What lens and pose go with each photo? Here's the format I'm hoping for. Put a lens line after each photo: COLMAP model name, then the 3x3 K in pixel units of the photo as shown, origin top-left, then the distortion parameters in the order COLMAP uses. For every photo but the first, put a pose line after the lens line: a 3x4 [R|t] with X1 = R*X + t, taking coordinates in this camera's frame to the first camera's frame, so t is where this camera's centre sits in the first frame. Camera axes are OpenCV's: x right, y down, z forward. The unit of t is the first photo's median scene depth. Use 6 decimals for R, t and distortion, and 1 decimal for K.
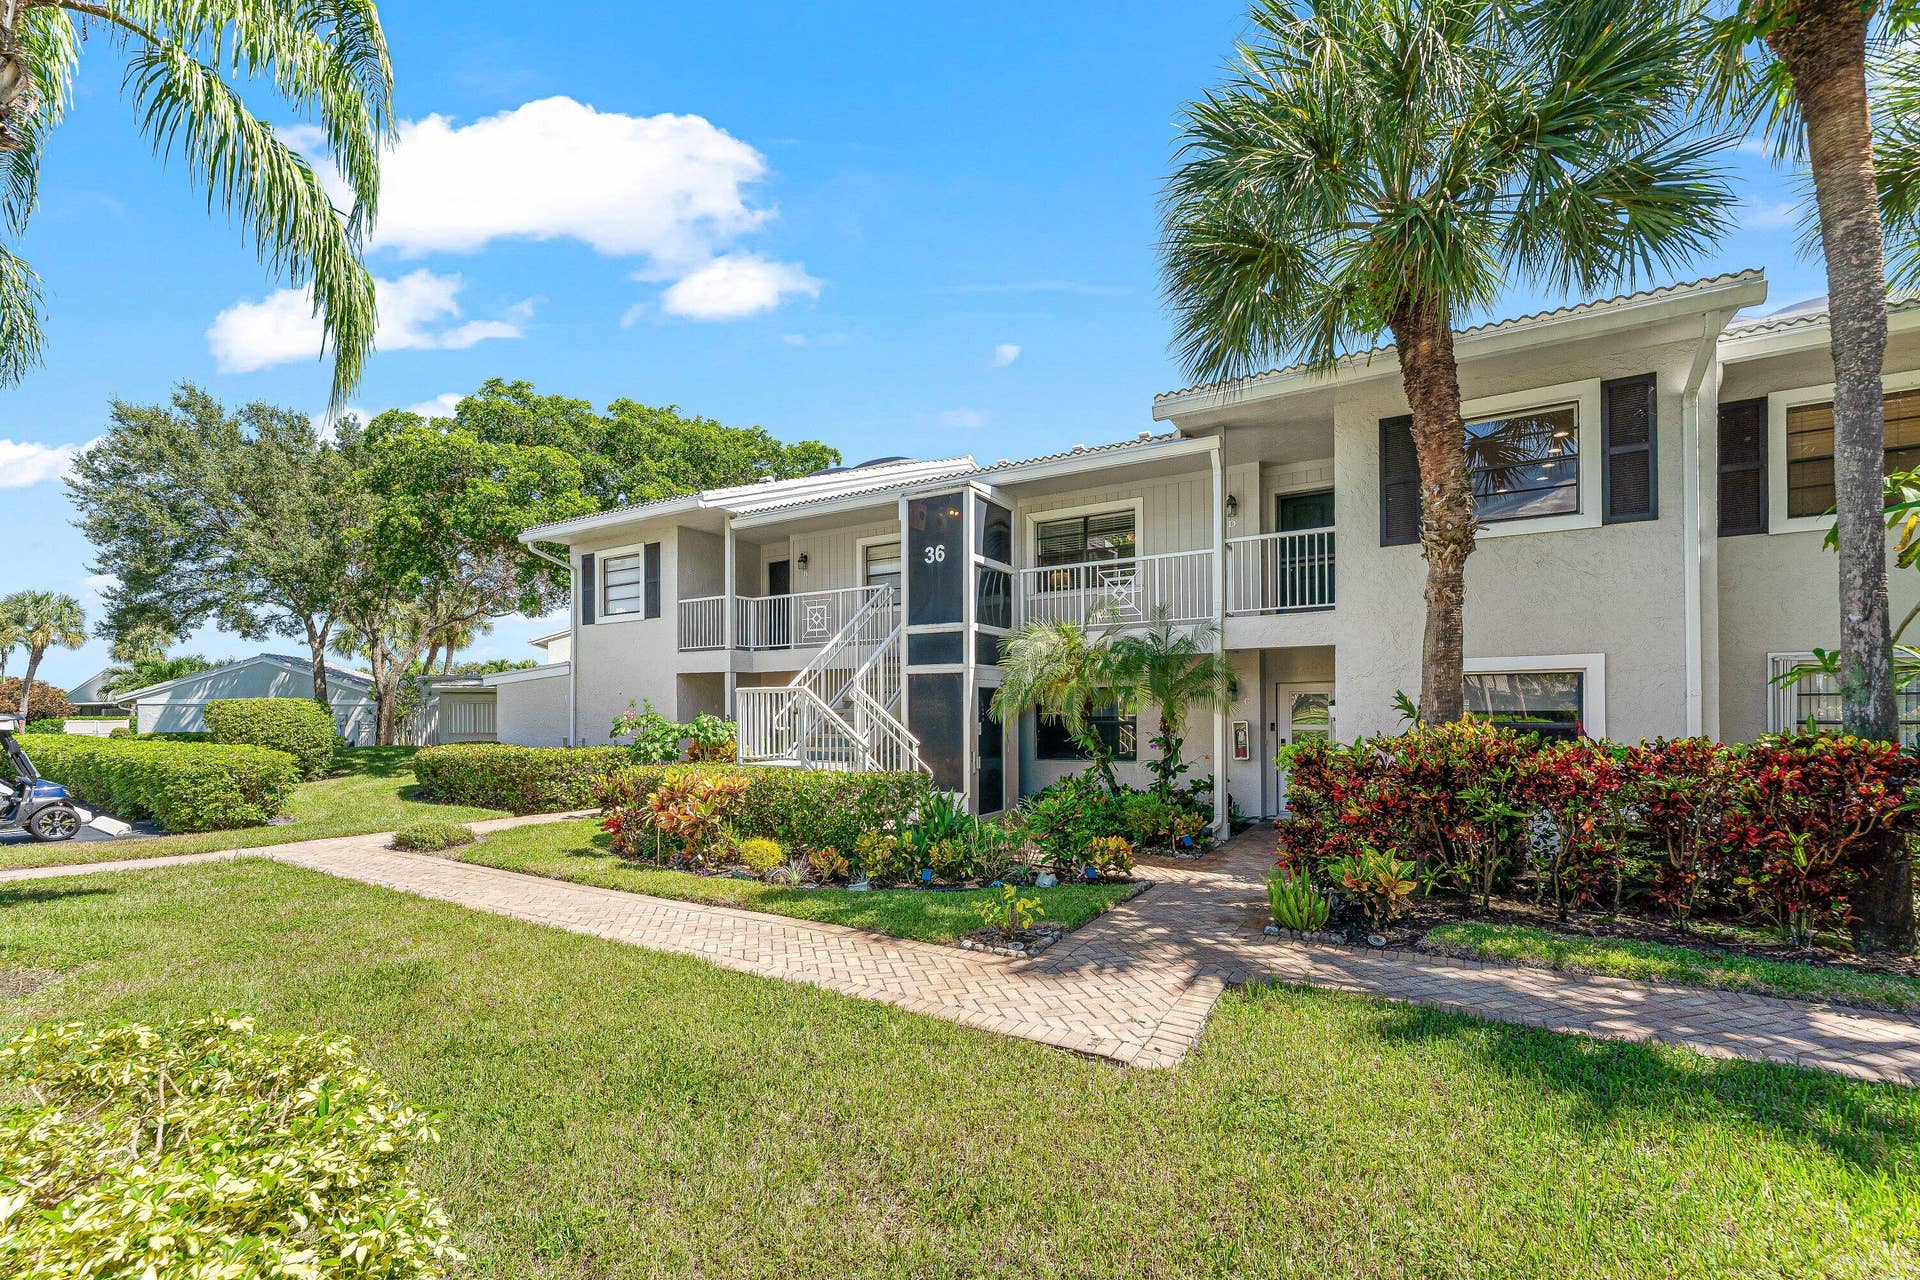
lens RADIAL K [[763.5, 0, 960.3], [0, 763.5, 631.9], [0, 0, 1]] dist [-0.001764, -0.000127]
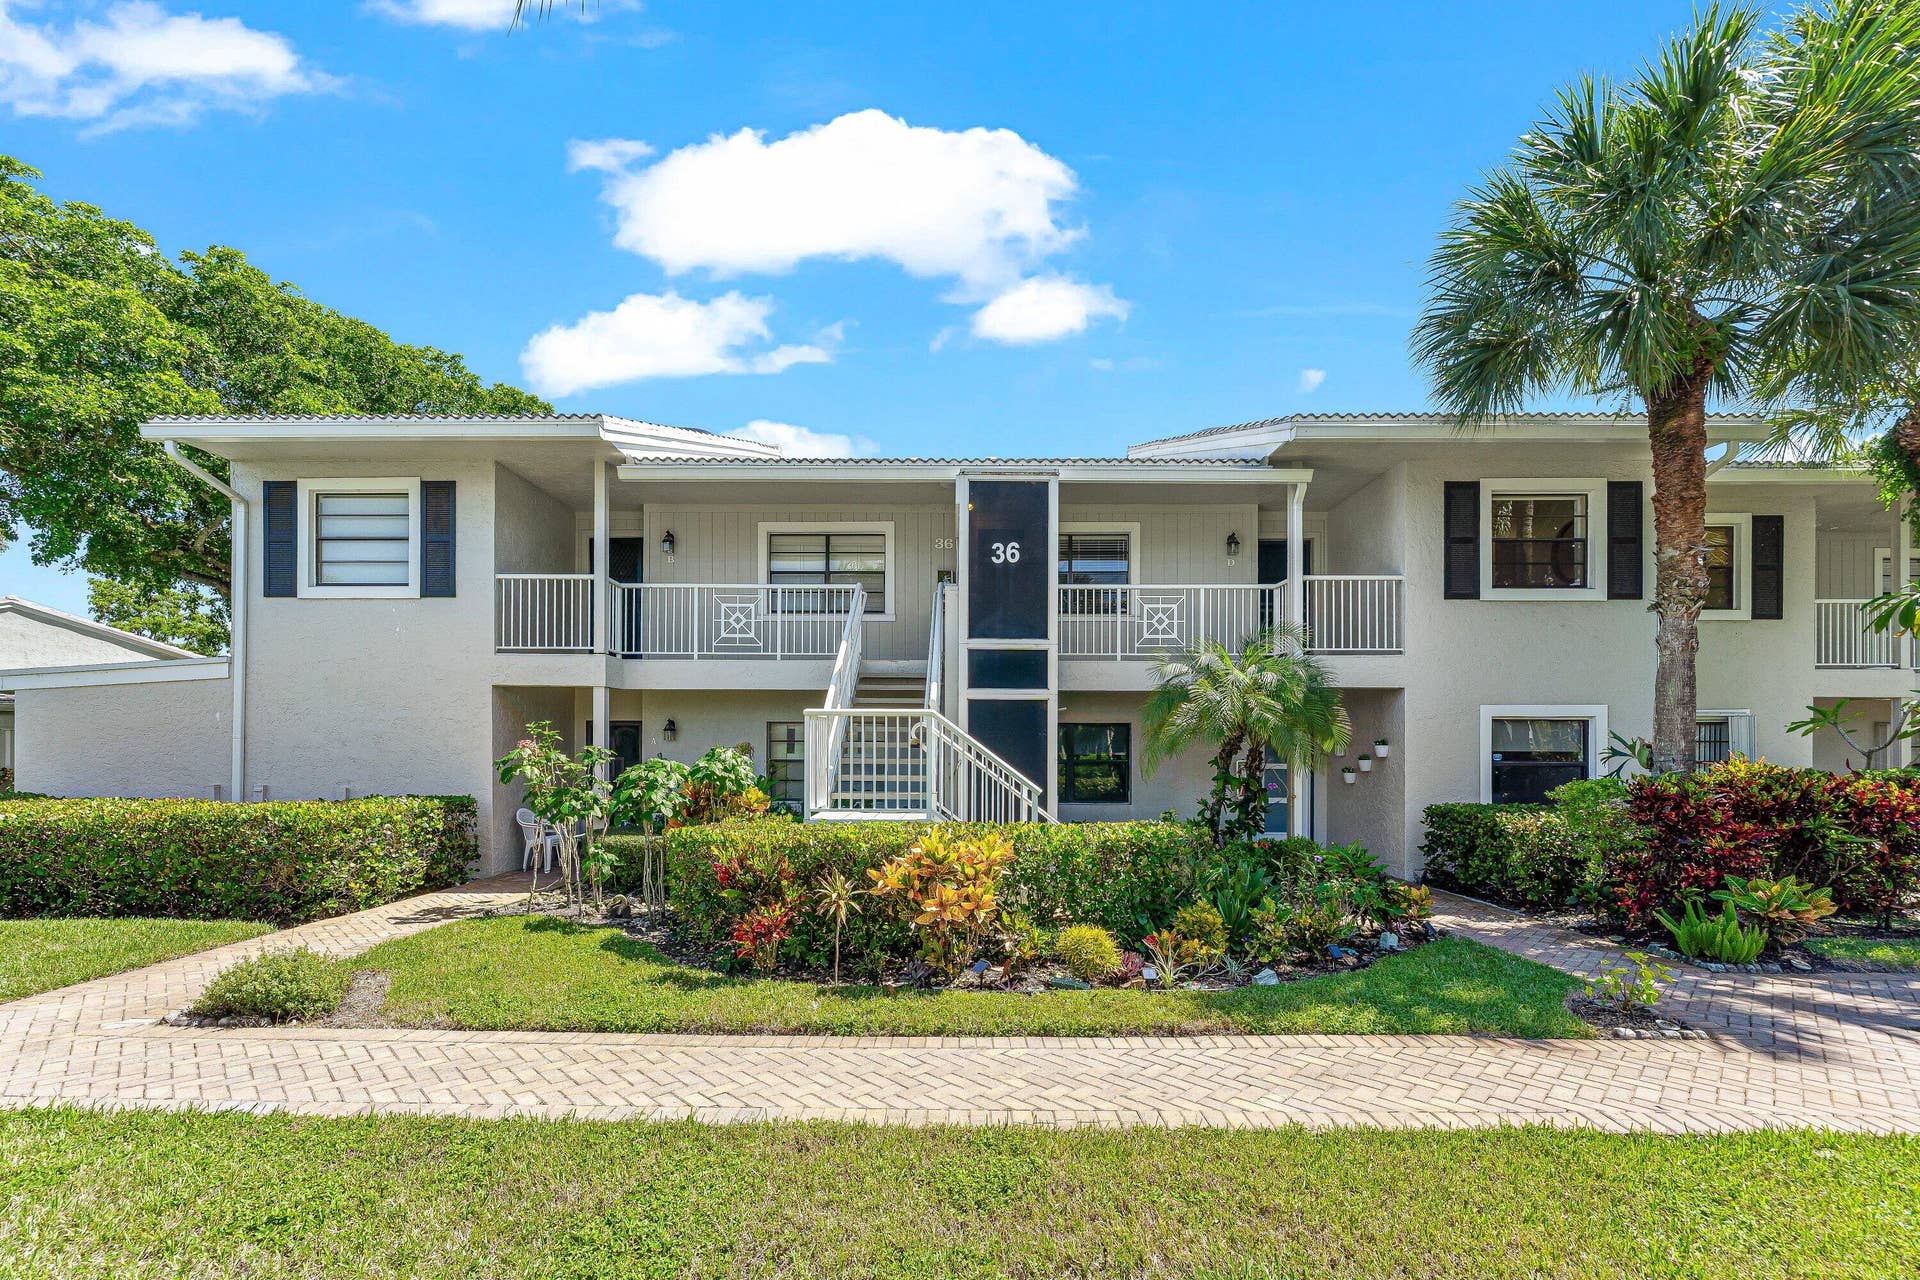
lens RADIAL K [[791.9, 0, 954.4], [0, 791.9, 656.6], [0, 0, 1]] dist [0.001451, -0.000155]
pose [[0.869306, 0.065681, 0.489891, -0.482015], [-0.060282, 0.997821, -0.026811, 0.033553], [-0.490584, -0.006225, 0.871371, 0.280609]]
